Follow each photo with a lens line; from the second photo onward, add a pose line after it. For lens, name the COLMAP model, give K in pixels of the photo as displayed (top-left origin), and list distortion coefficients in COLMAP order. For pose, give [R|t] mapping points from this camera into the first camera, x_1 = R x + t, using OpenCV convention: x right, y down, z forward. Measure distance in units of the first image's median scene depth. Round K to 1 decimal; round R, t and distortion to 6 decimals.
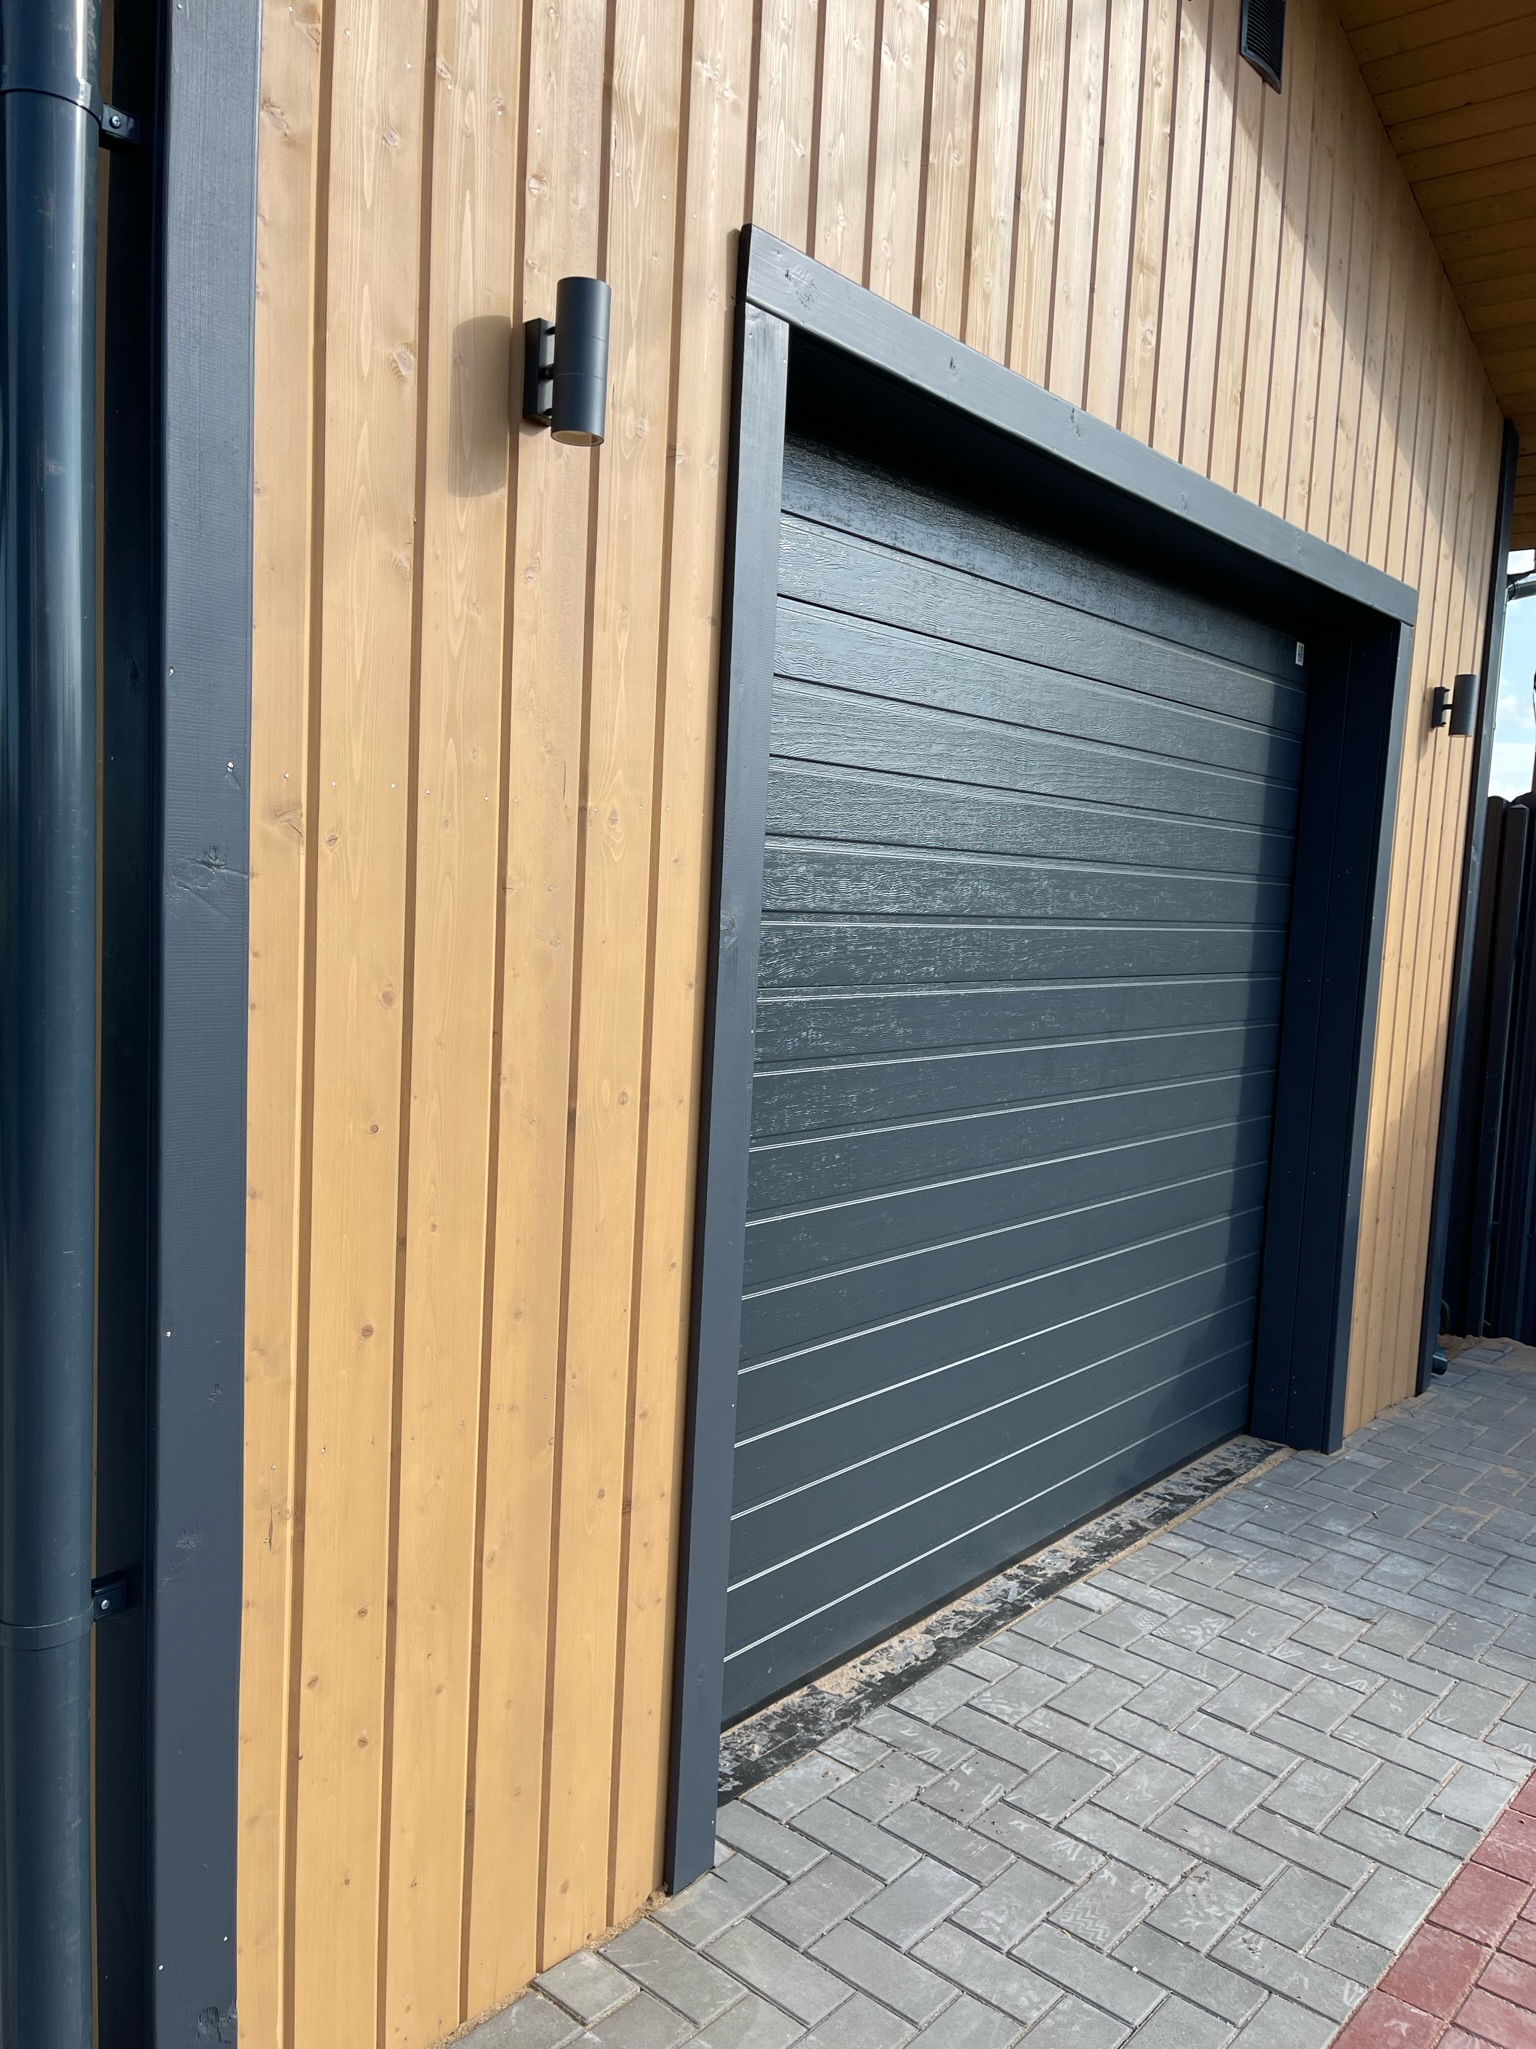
lens RADIAL K [[1574.8, 0, 768.0], [0, 1574.8, 1024.5], [0, 0, 1]] dist [0.051460, -0.003001]
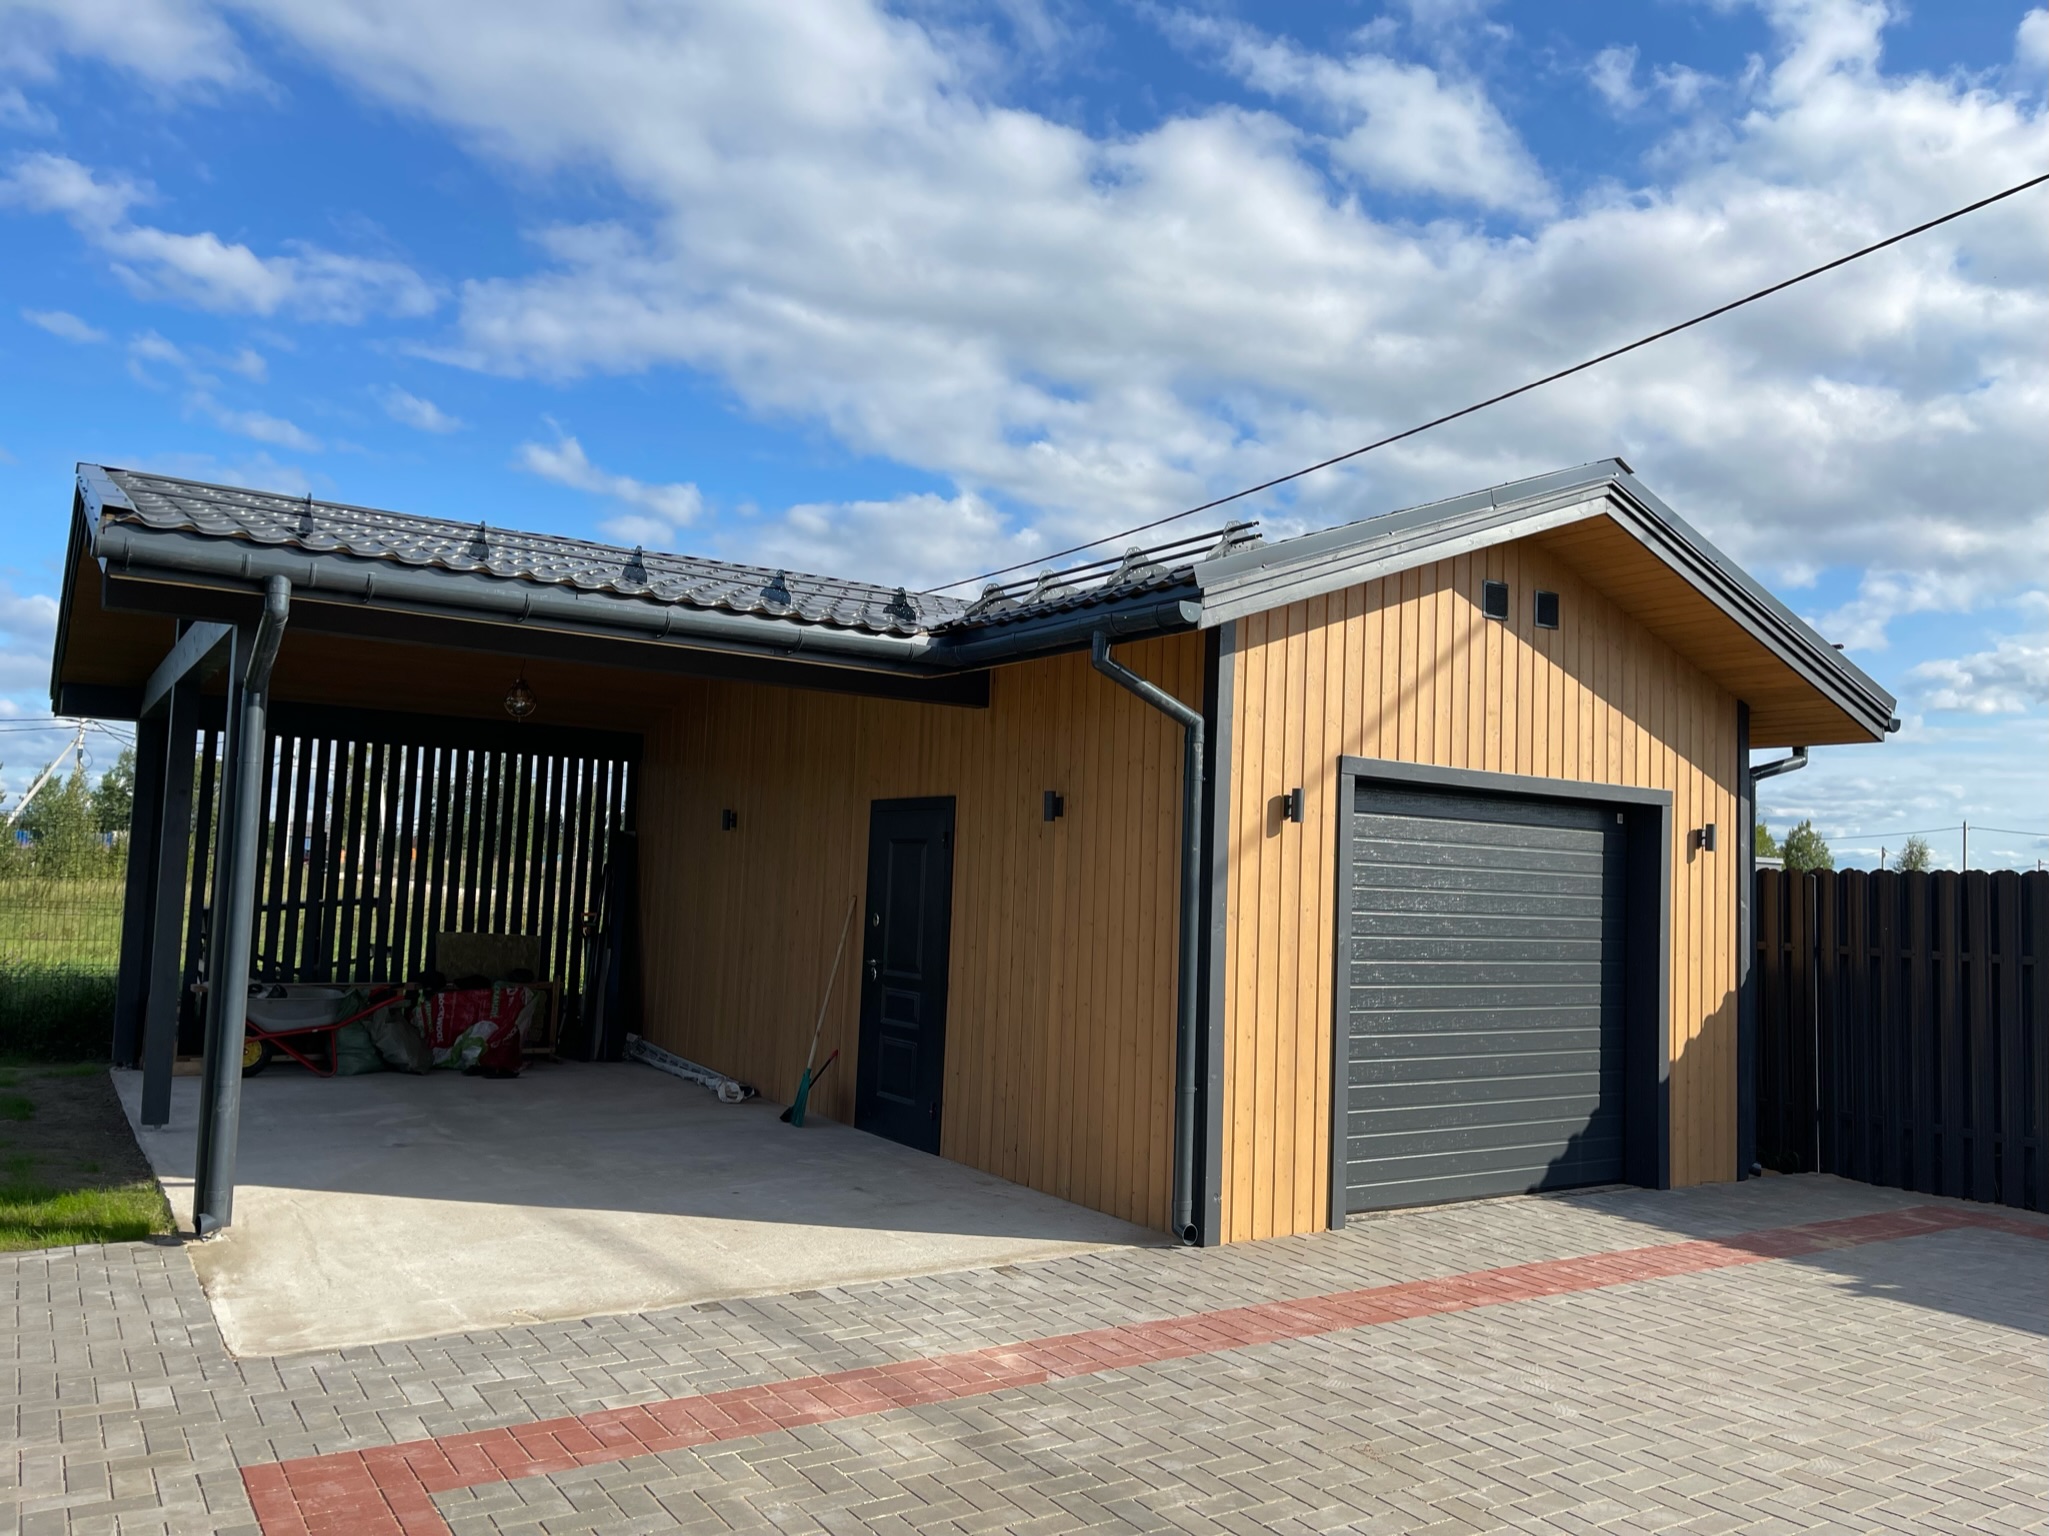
lens RADIAL K [[1548.4, 0, 1024.5], [0, 1548.4, 768.0], [0, 0, 1]] dist [-0.001592, -0.003417]
pose [[0.957051, -0.034638, -0.287843, 0.325210], [-0.016605, 0.984659, -0.173699, 0.185481], [0.289444, 0.171018, 0.941794, -2.693736]]
